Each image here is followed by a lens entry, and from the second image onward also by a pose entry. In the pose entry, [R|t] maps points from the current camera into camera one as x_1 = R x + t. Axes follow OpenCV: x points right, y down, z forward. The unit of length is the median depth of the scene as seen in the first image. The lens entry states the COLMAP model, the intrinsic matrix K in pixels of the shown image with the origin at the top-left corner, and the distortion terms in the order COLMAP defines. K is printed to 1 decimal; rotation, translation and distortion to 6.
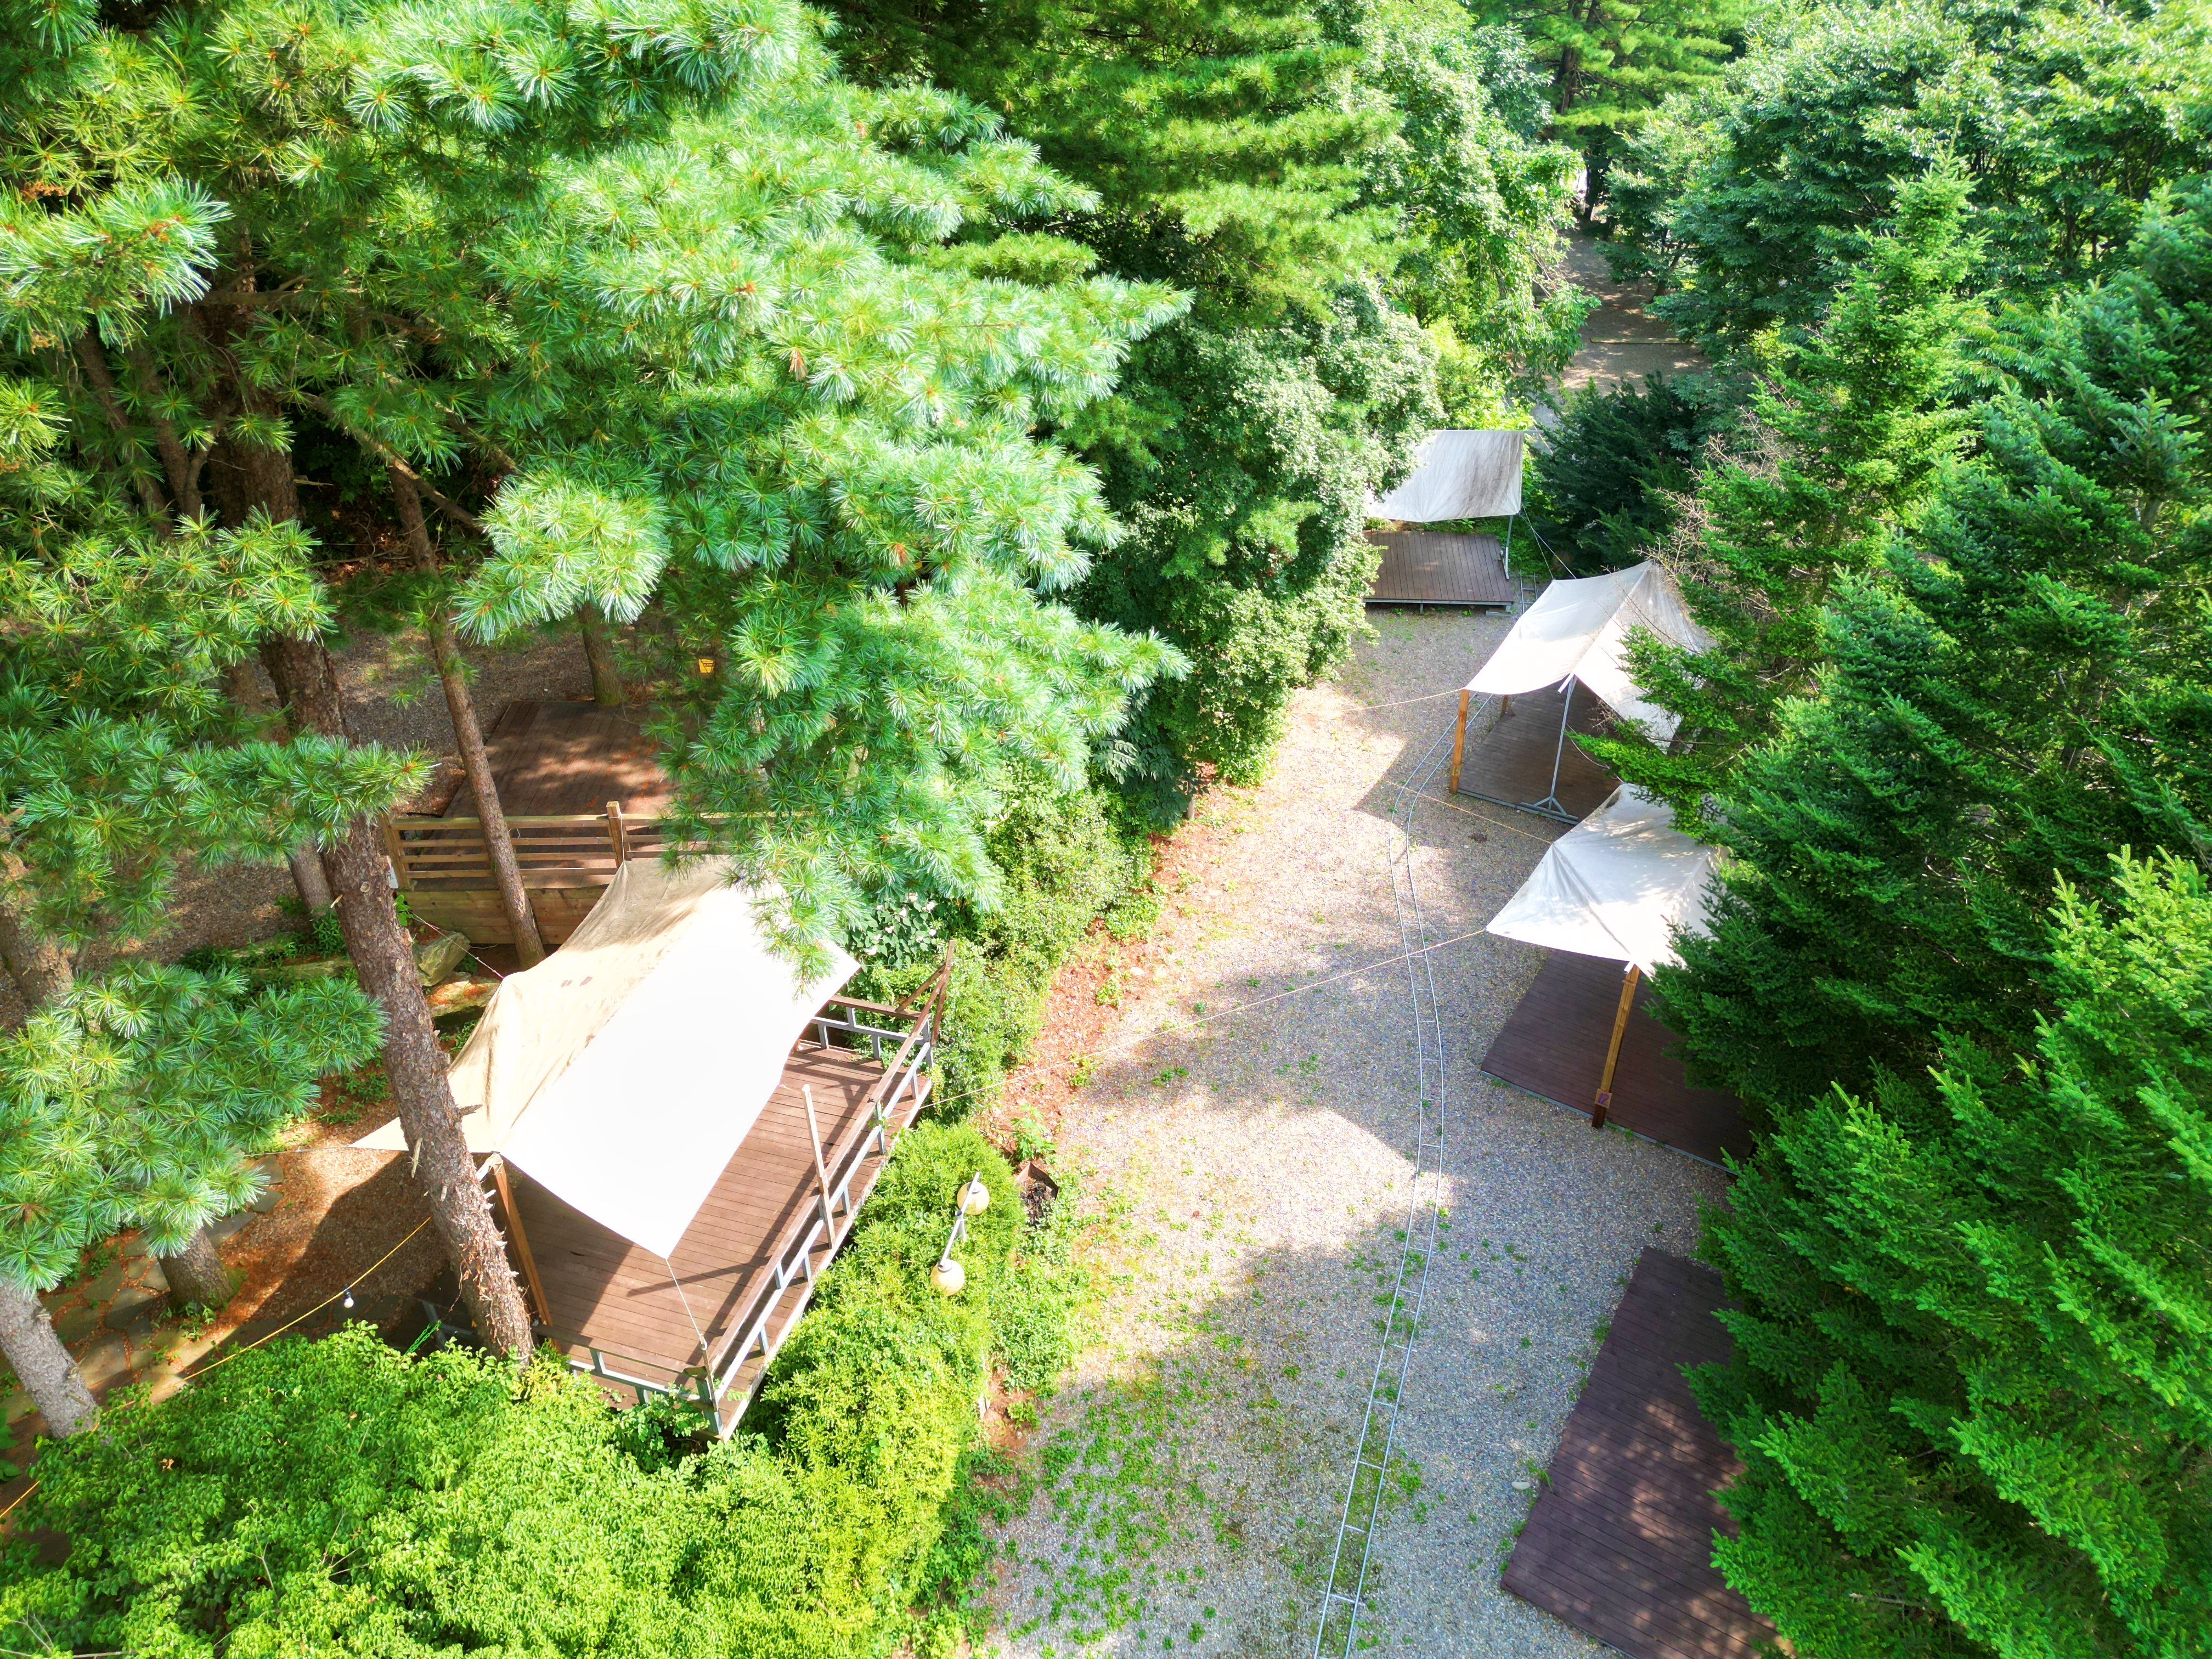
lens RADIAL K [[1572.1, 0, 1109.6], [0, 1572.1, 810.1], [0, 0, 1]] dist [0.067607, -0.054162]
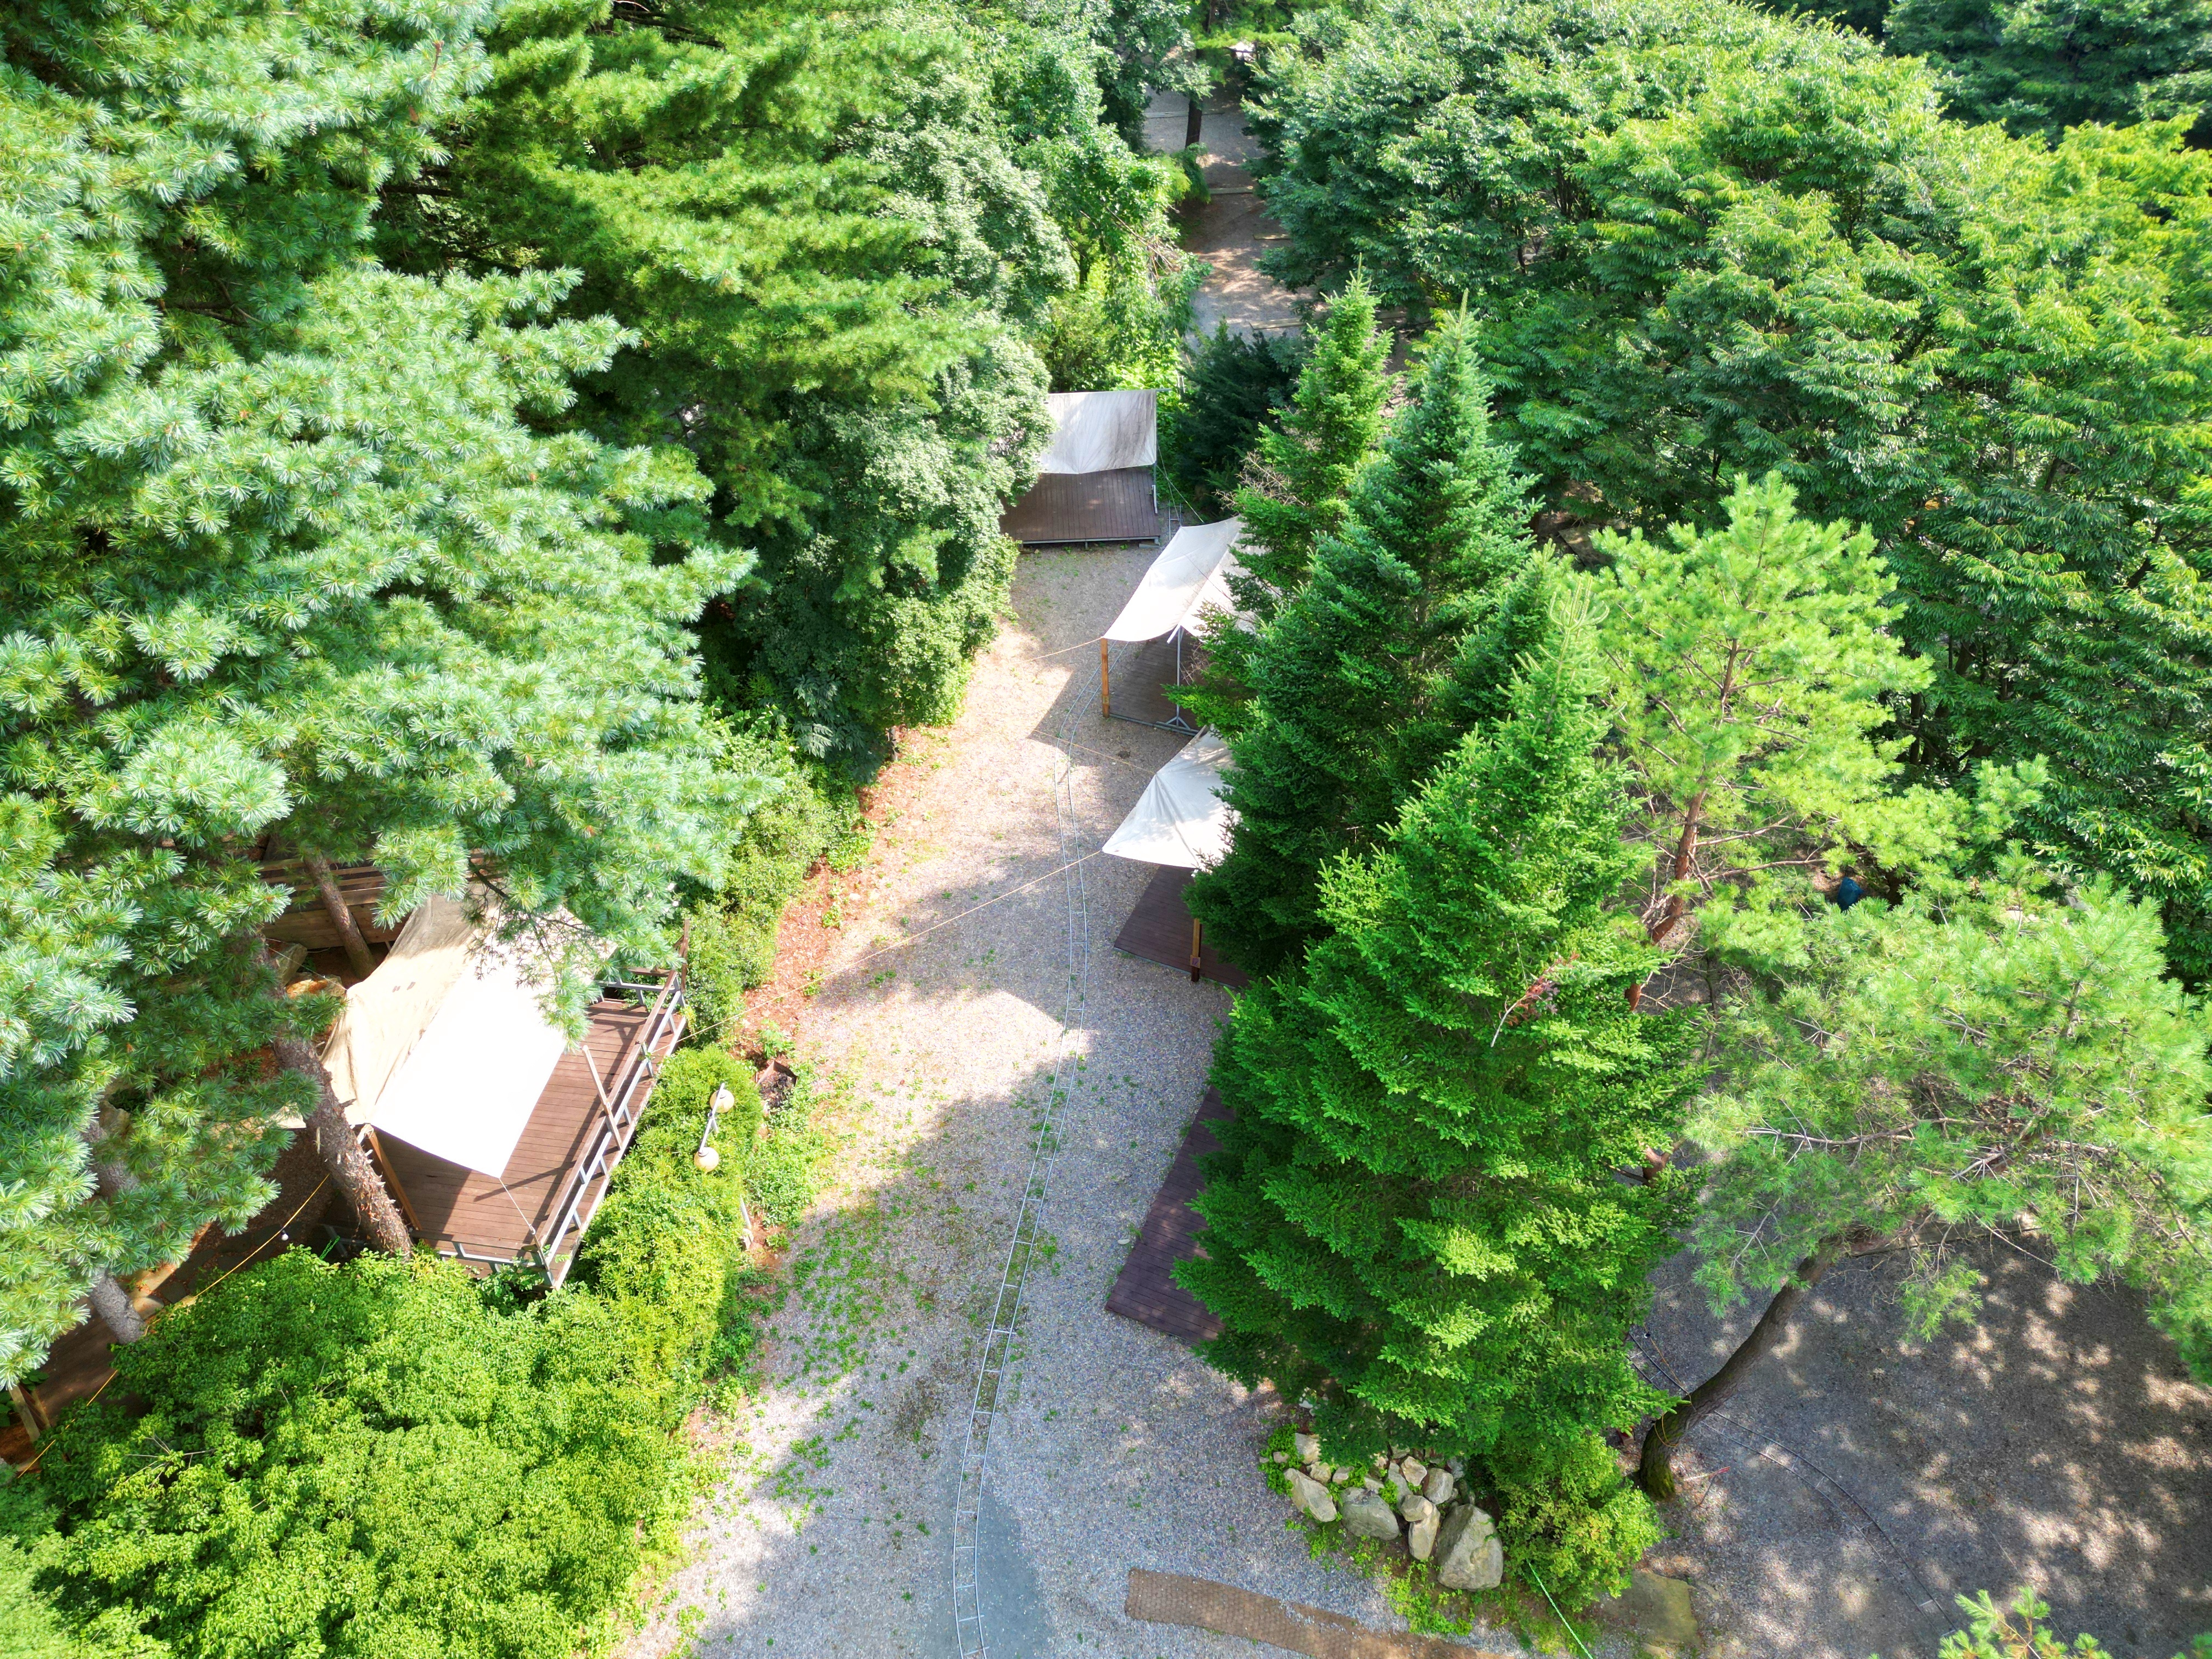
lens RADIAL K [[1572.1, 0, 1116.0], [0, 1572.1, 807.3], [0, 0, 1]] dist [0.067607, -0.054162]
pose [[0.987996, -0.097754, 0.119617, 0.105453], [0.082725, 0.988735, 0.124737, -0.143075], [-0.130463, -0.113344, 0.984953, -0.360025]]
